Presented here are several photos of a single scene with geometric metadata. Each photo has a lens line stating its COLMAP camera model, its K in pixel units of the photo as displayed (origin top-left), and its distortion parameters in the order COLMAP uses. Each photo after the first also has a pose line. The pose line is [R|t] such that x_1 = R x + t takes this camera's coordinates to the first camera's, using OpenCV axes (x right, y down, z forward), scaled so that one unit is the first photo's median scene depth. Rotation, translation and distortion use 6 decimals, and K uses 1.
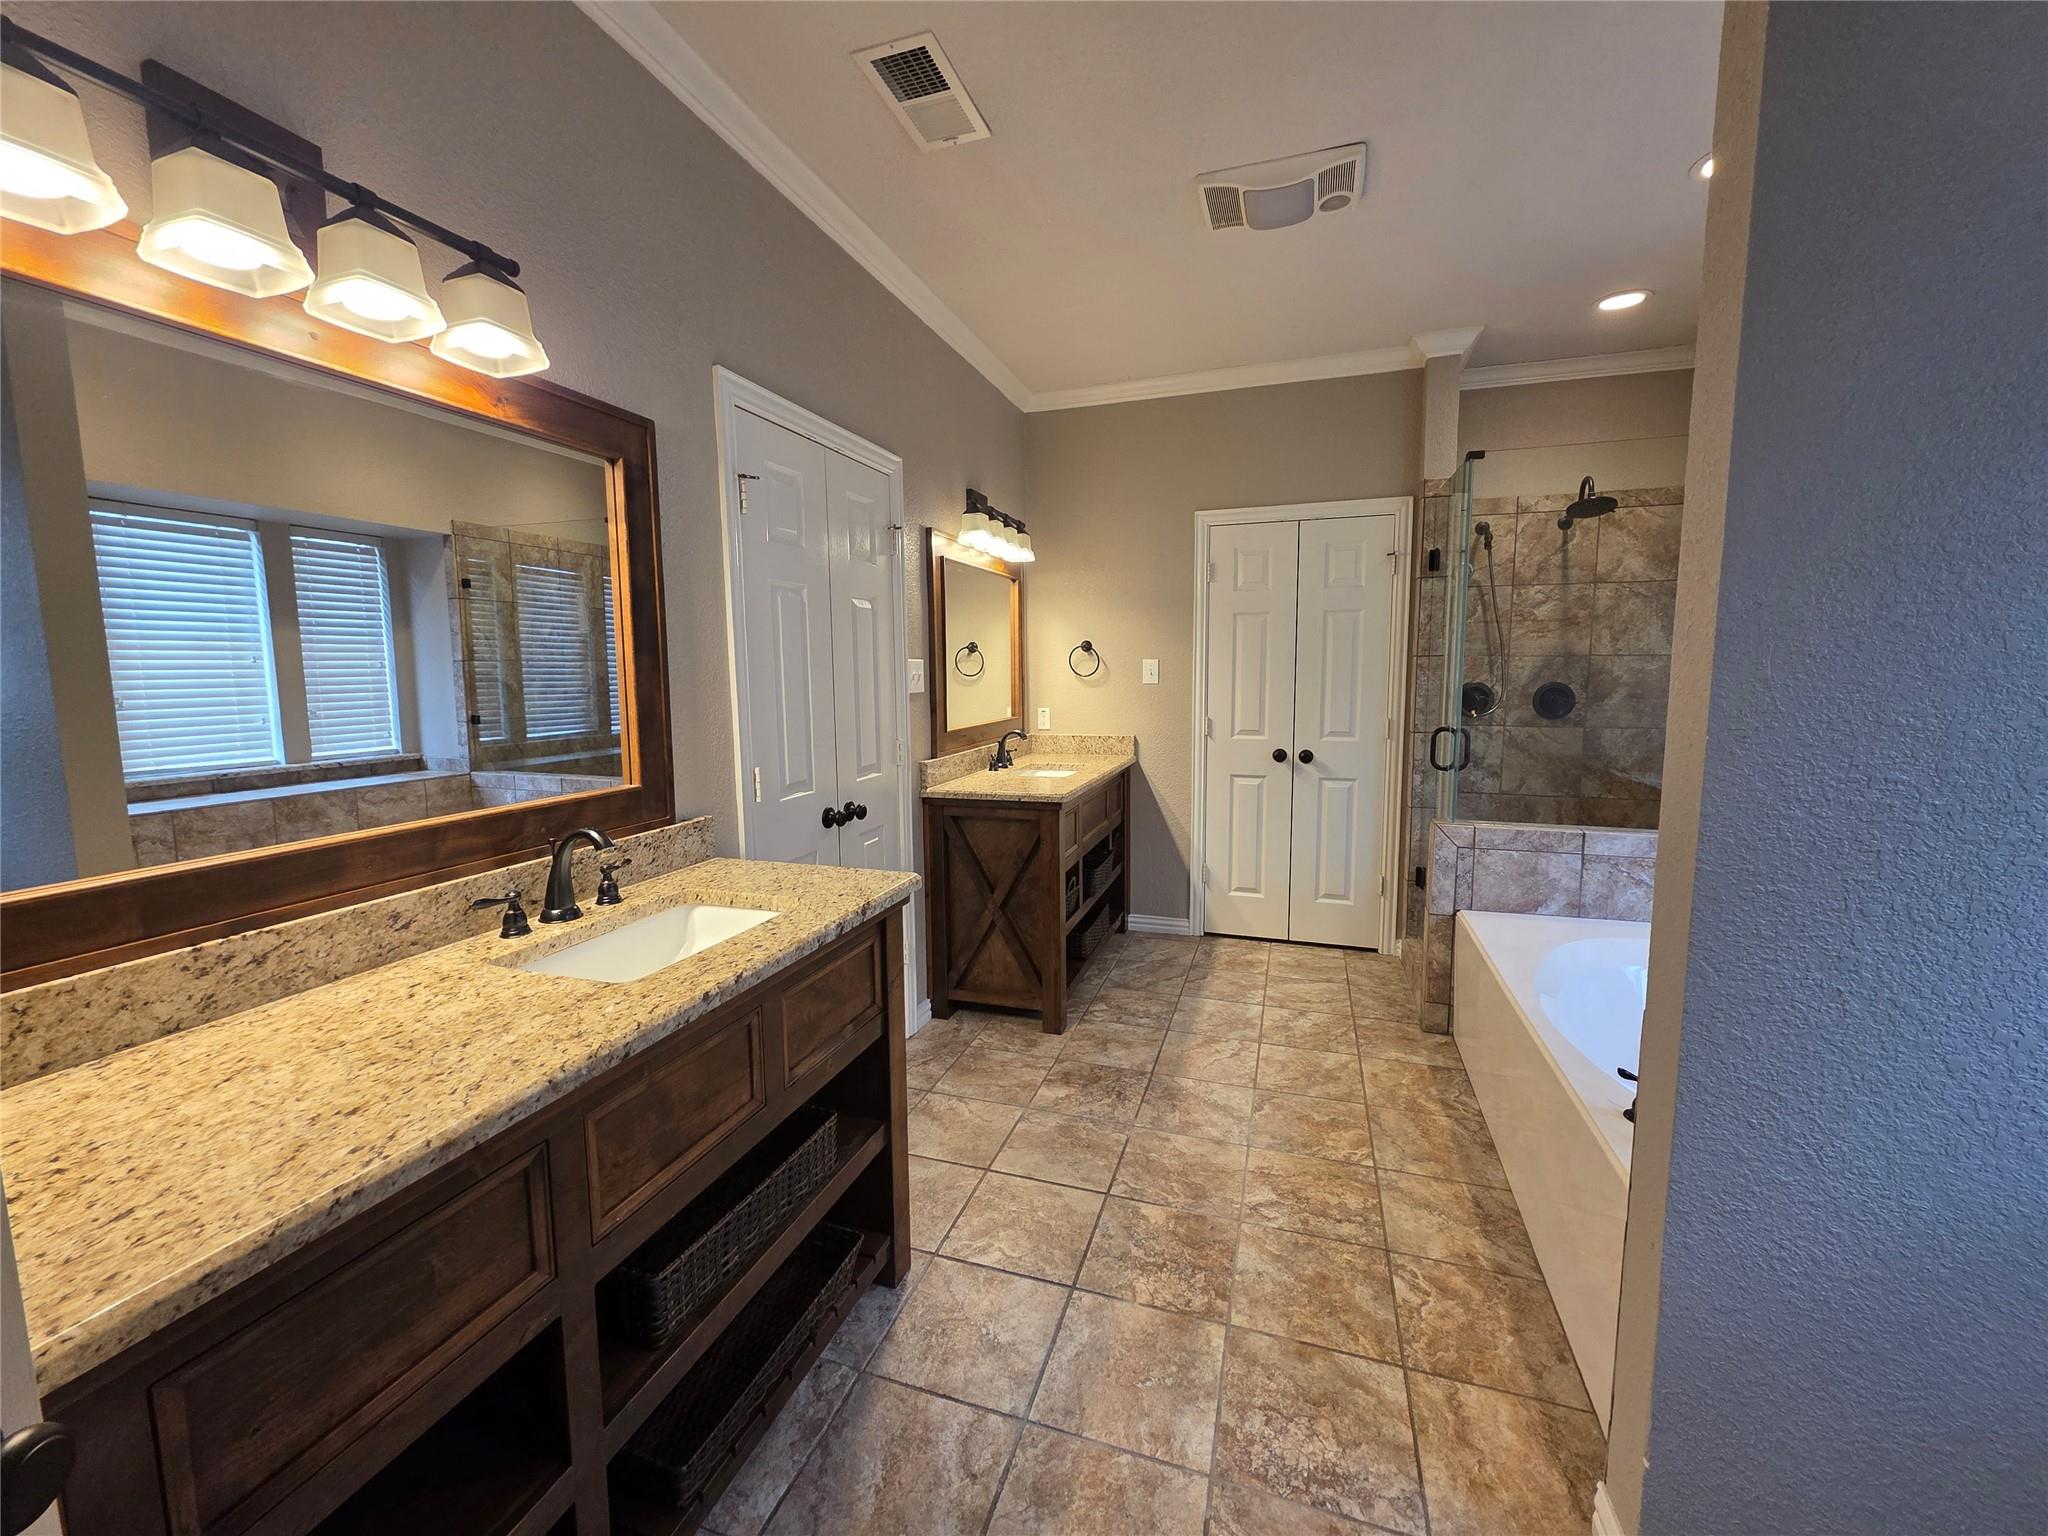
lens RADIAL K [[813.2, 0, 1028.4], [0, 813.2, 756.8], [0, 0, 1]] dist [0.003815, -0.000189]
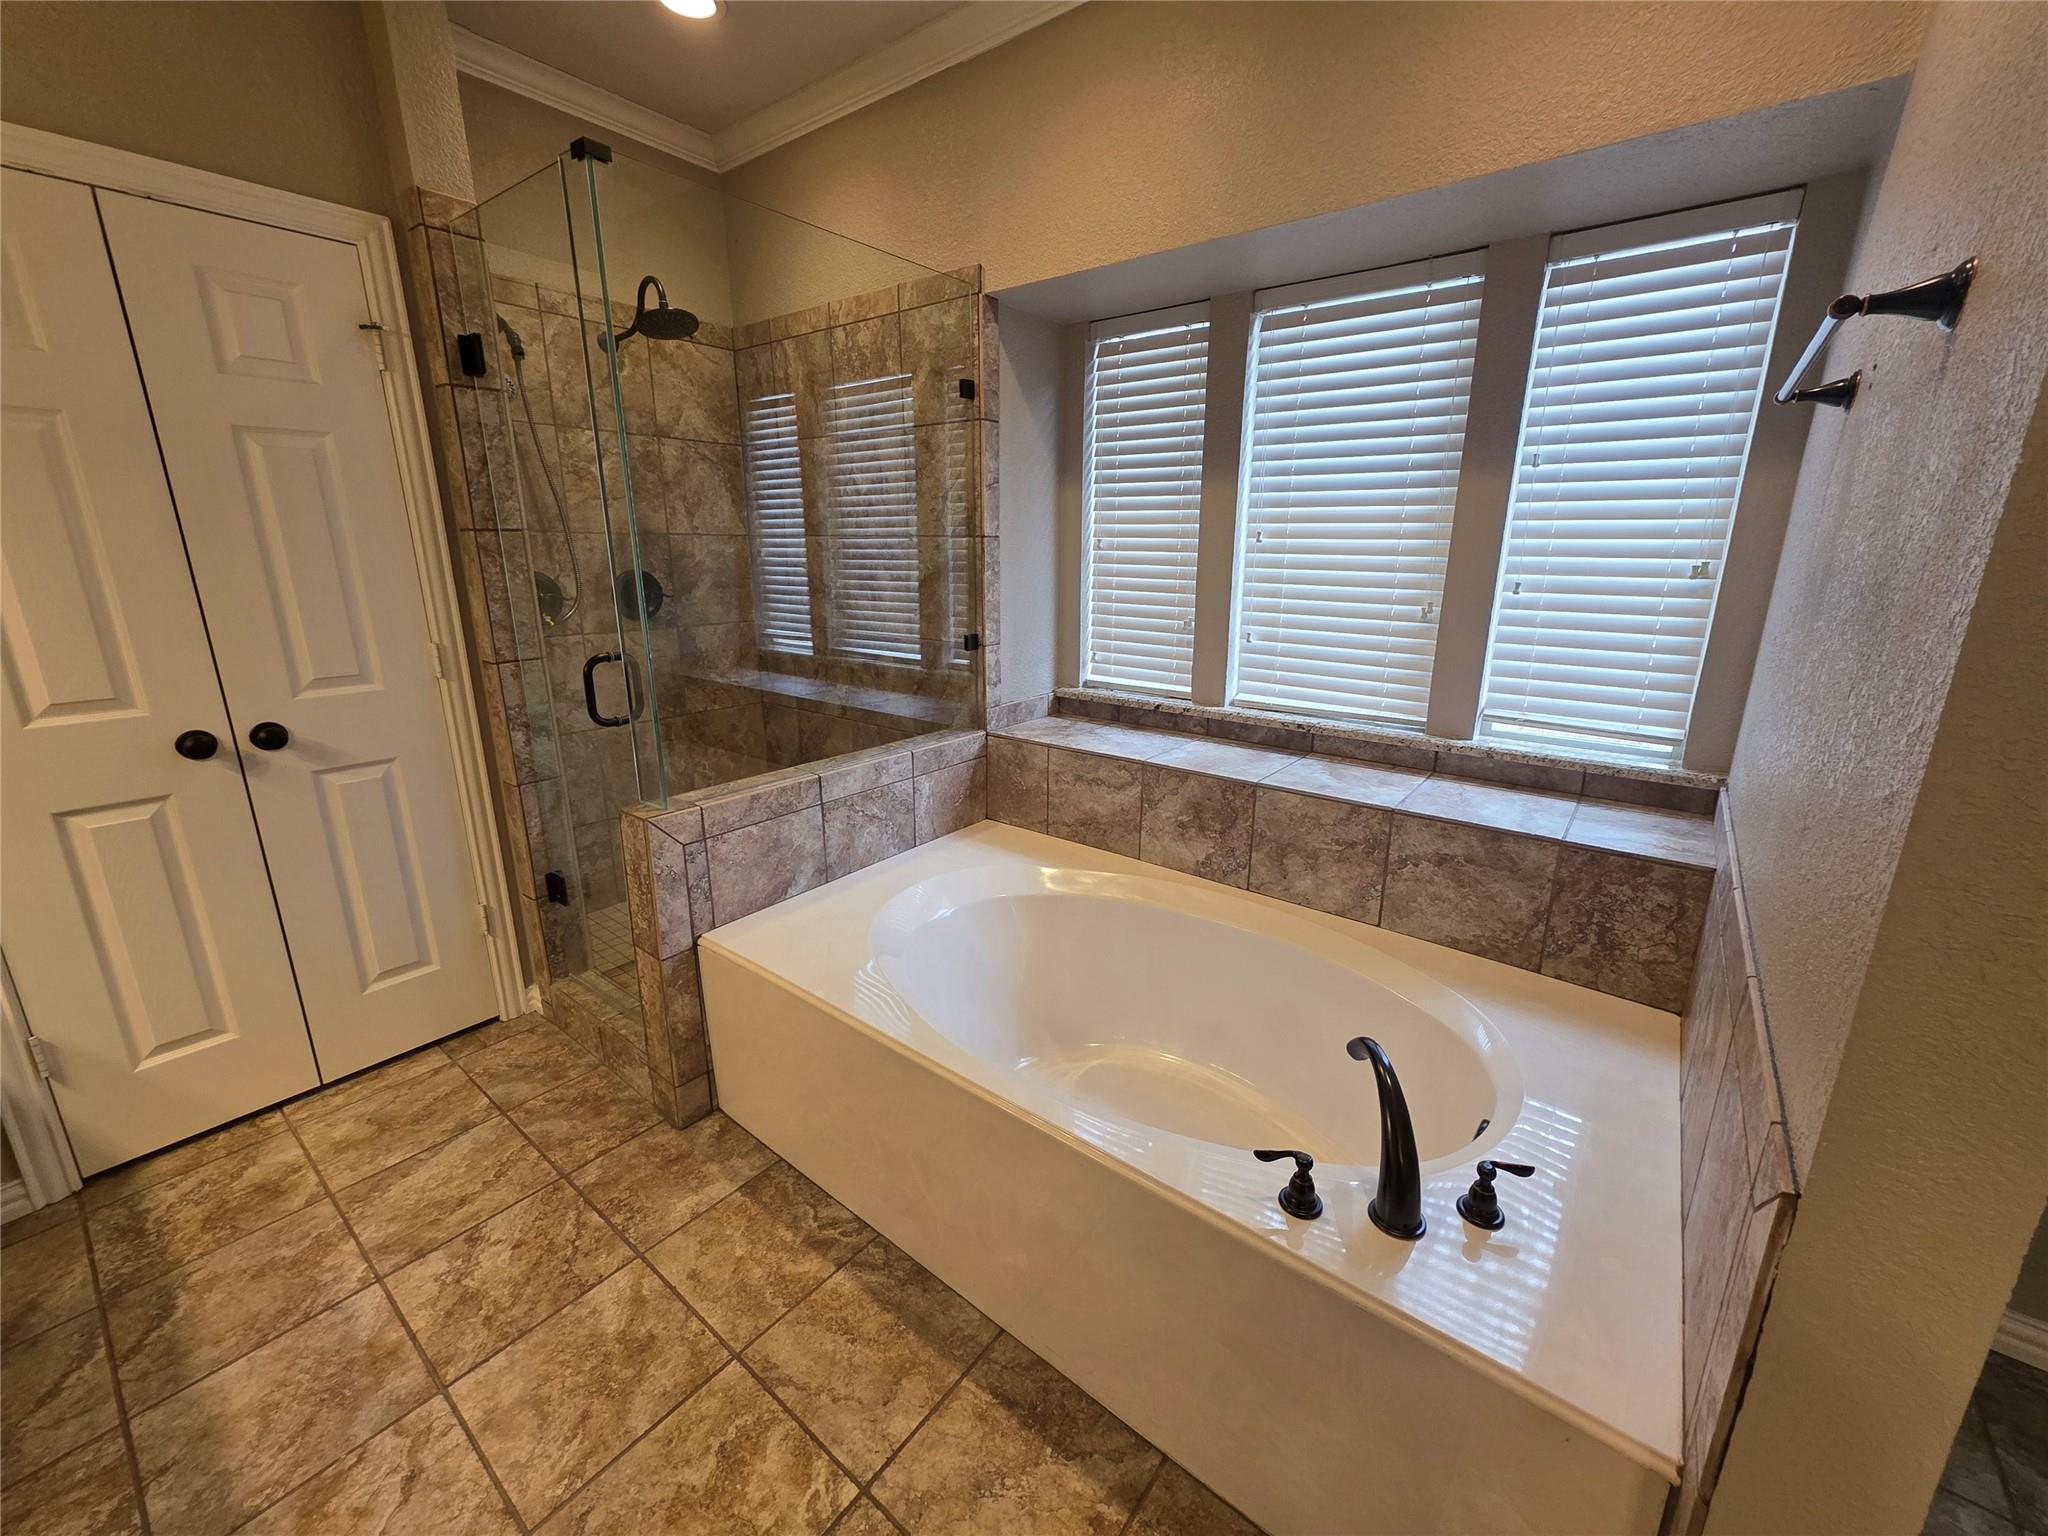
lens RADIAL K [[813.2, 0, 1028.4], [0, 813.2, 756.8], [0, 0, 1]] dist [0.003815, -0.000189]
pose [[0.335207, -0.232026, 0.913126, 0.062554], [0.096349, 0.972561, 0.211759, -0.068997], [-0.937205, 0.016995, 0.348365, 0.577142]]
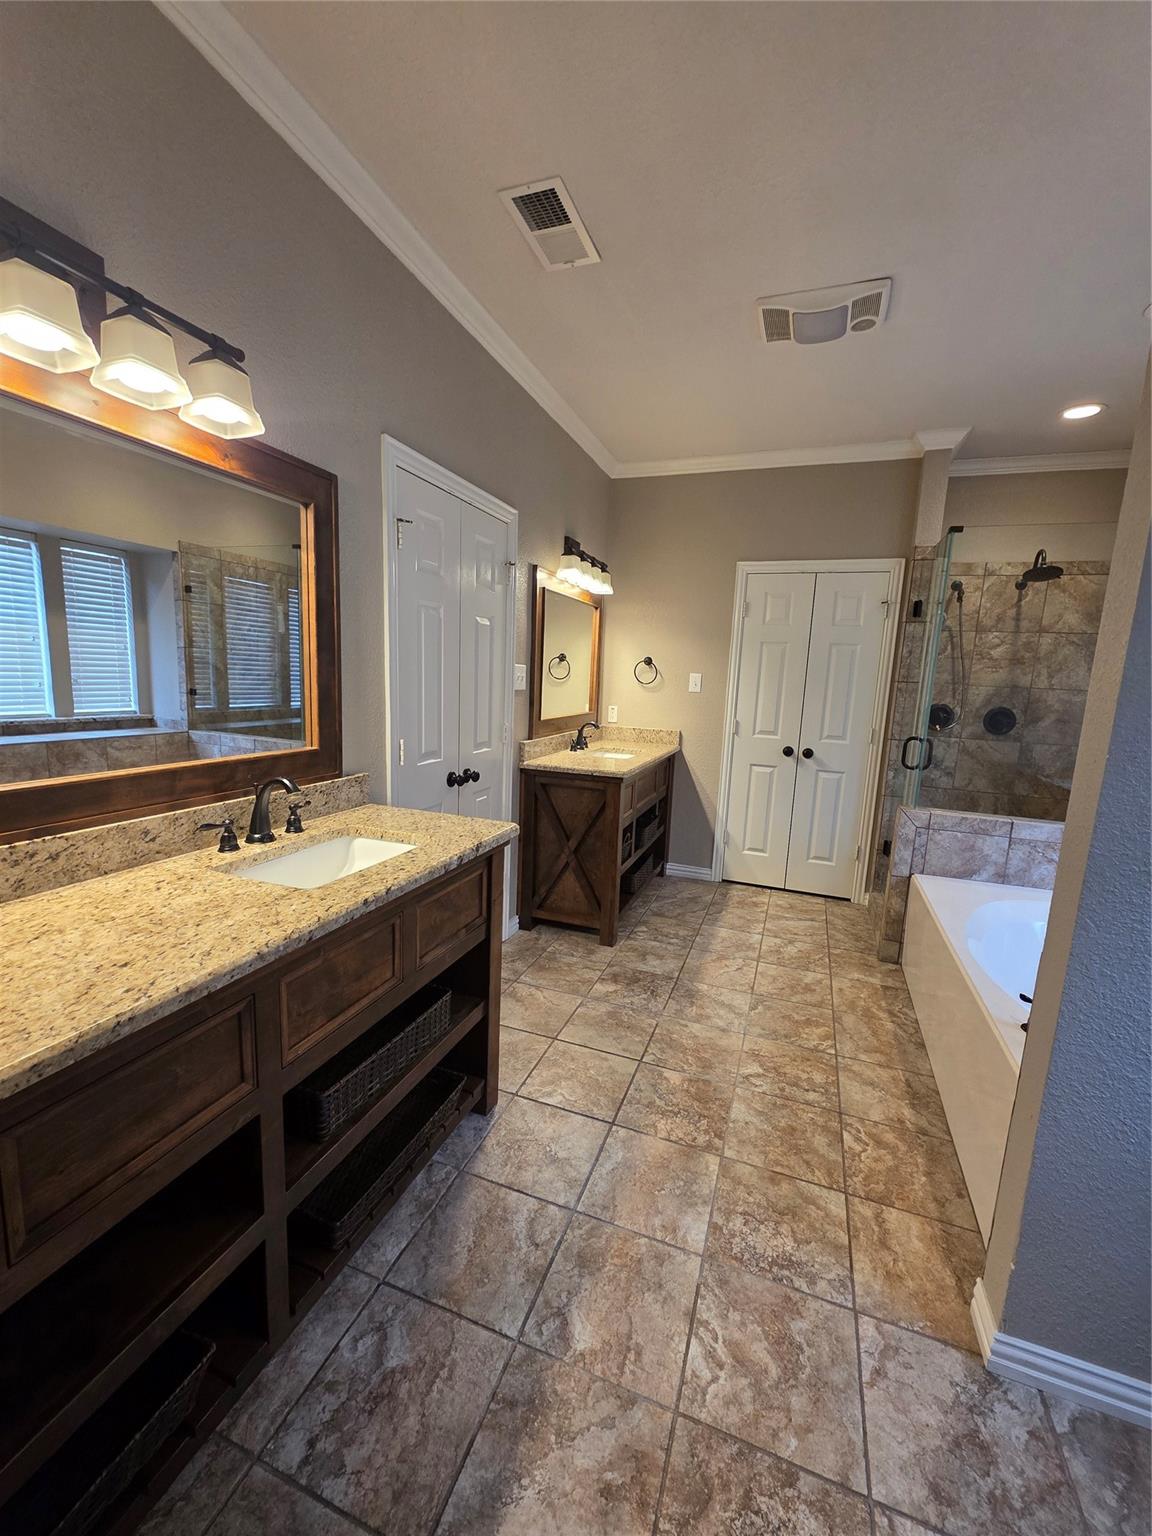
lens RADIAL K [[614.1, 0, 586.7], [0, 614.1, 775.6], [0, 0, 1]] dist [0.003530, 0.000084]
pose [[0.998360, 0.055698, -0.013268, -0.005832], [-0.054866, 0.996896, 0.056456, -0.000726], [0.016371, -0.055635, 0.998317, -0.013802]]
